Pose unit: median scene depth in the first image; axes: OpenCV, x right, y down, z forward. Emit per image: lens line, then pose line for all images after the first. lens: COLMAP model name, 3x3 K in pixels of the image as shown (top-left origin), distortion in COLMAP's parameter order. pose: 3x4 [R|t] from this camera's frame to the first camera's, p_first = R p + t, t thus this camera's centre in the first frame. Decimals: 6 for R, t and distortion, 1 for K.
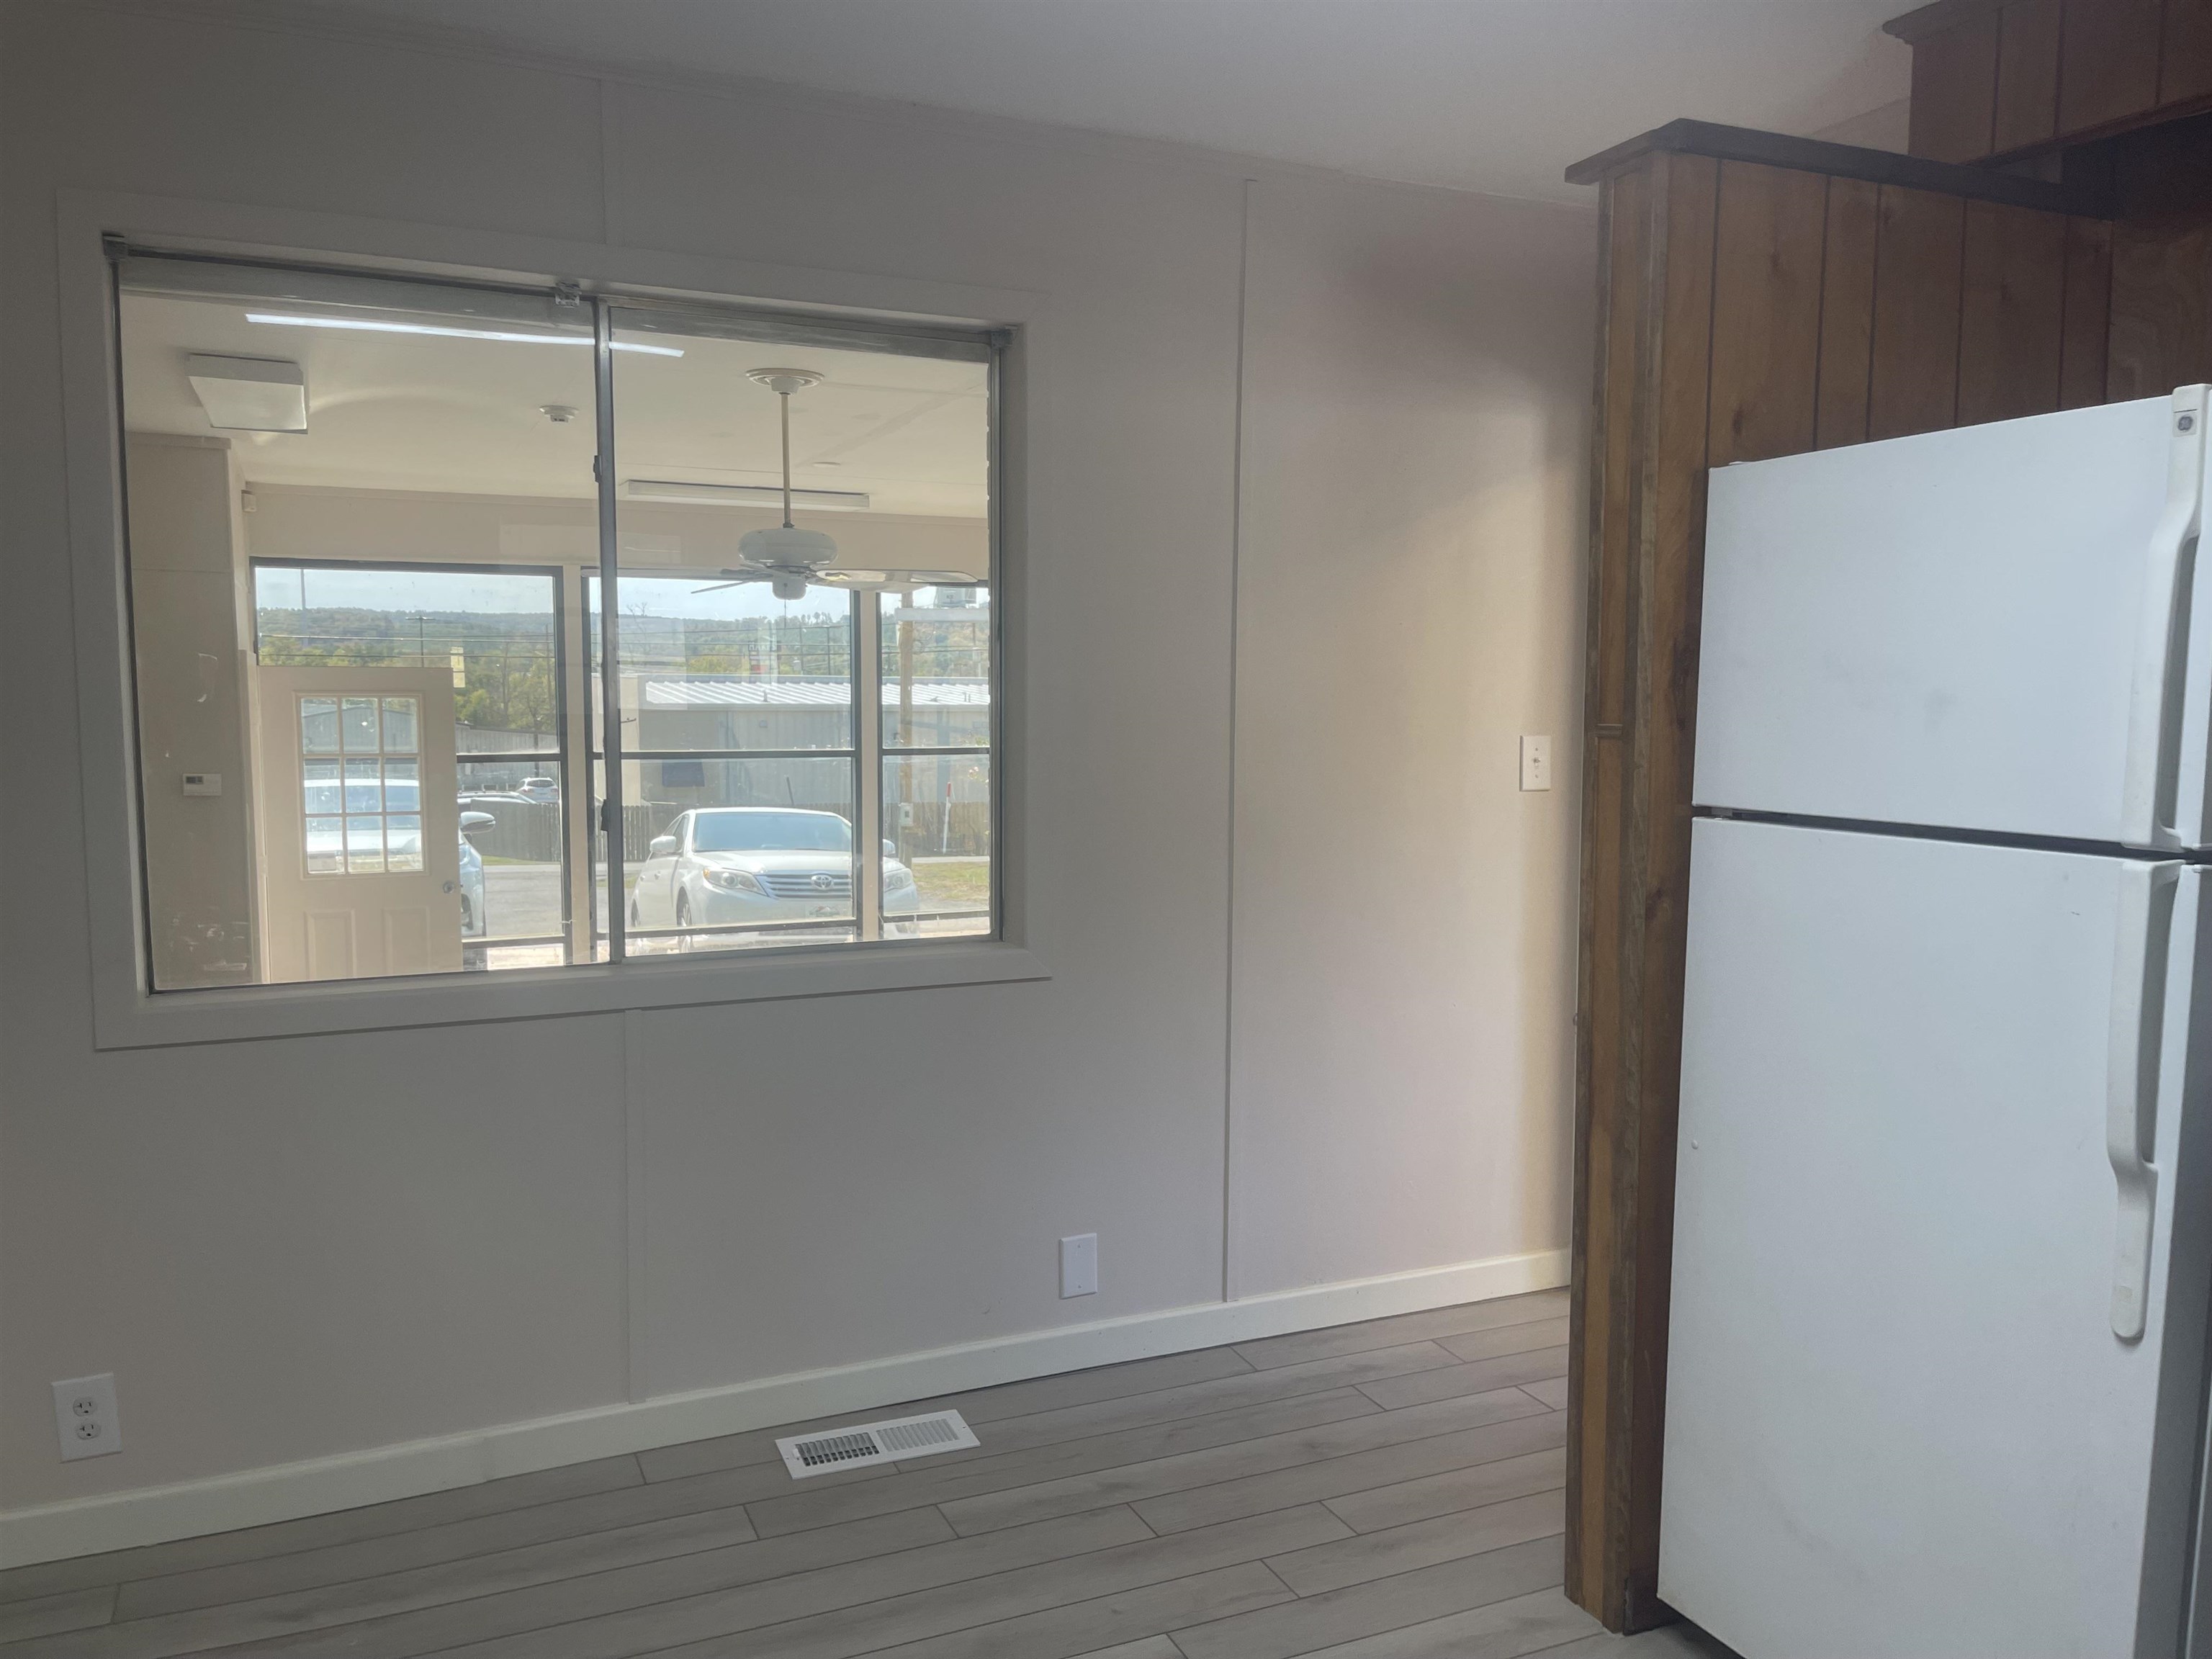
lens RADIAL K [[1674.3, 0, 1104.8], [0, 1674.3, 854.0], [0, 0, 1]] dist [0.066427, -0.090885]
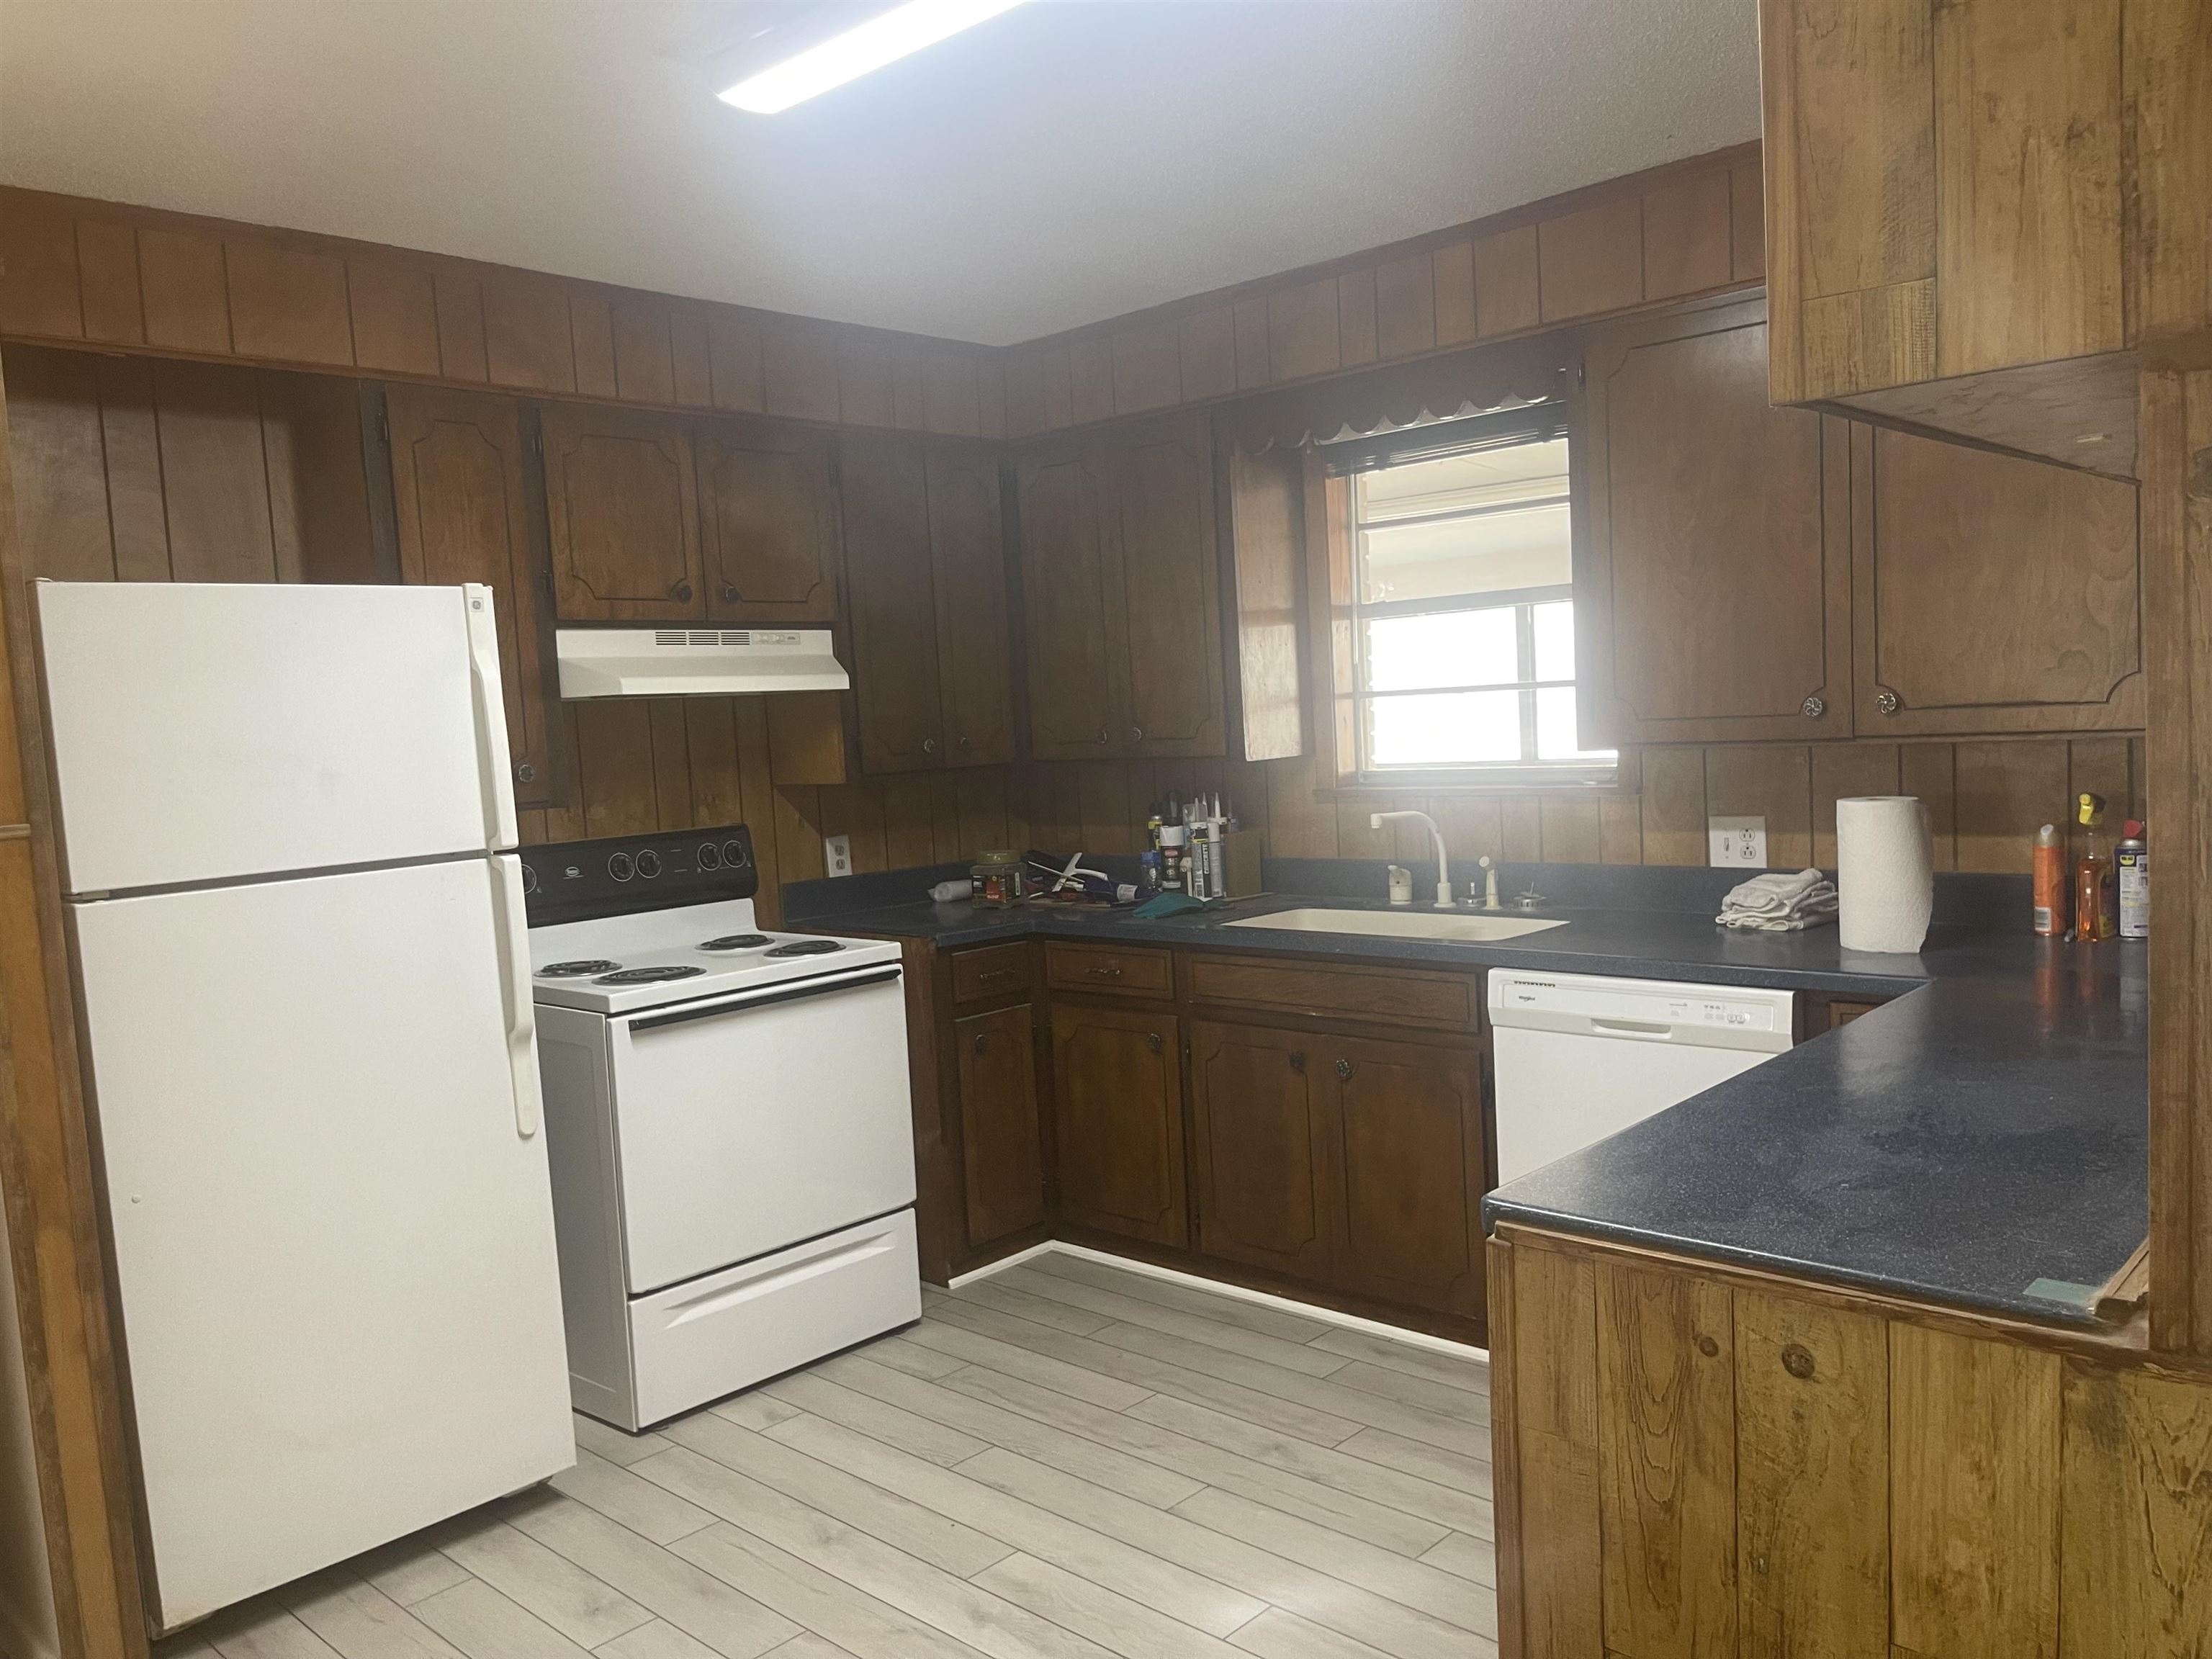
lens RADIAL K [[1674.3, 0, 1094.0], [0, 1674.3, 851.6], [0, 0, 1]] dist [0.066427, -0.090885]
pose [[-0.379907, -0.062603, 0.922904, -0.893476], [0.147702, 0.980801, 0.127331, -0.096779], [-0.913156, 0.184688, -0.363367, 0.800310]]
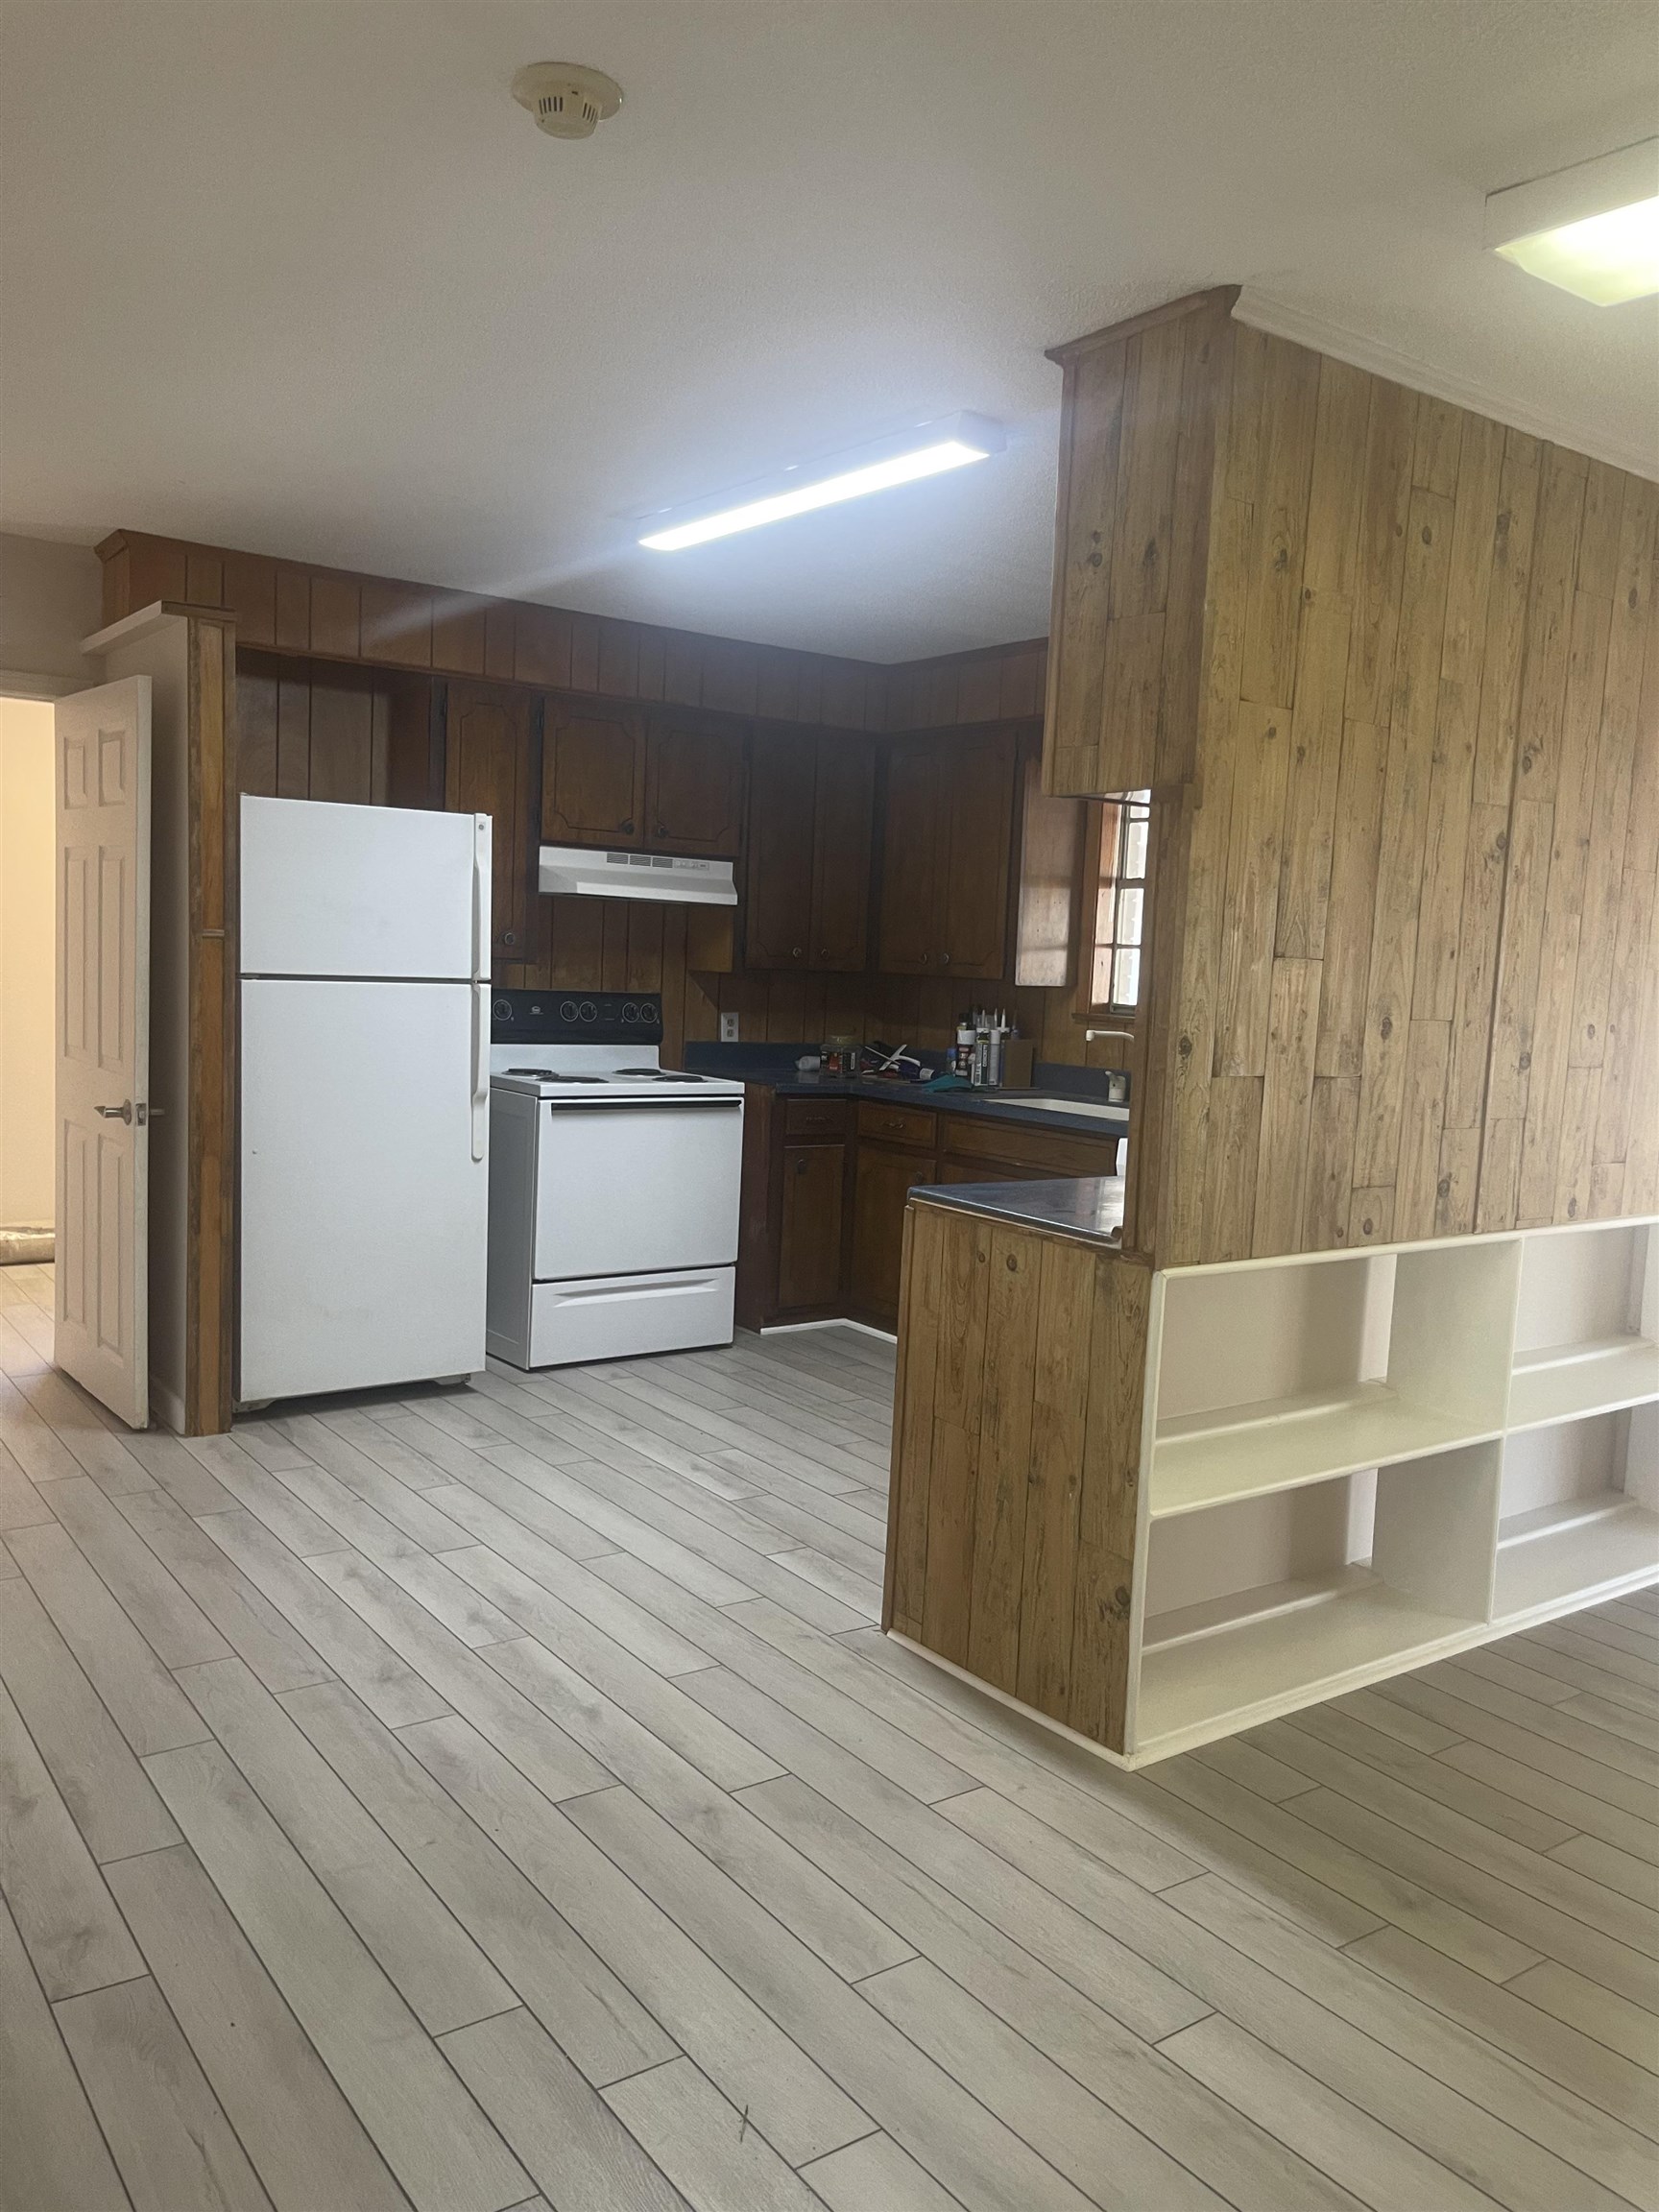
lens RADIAL K [[1674.3, 0, 816.9], [0, 1674.3, 1113.8], [0, 0, 1]] dist [0.066427, -0.090885]
pose [[-0.196970, -0.108907, 0.974342, -1.646751], [0.055415, 0.990986, 0.121969, -0.067500], [-0.978842, 0.078018, -0.189159, 0.743696]]
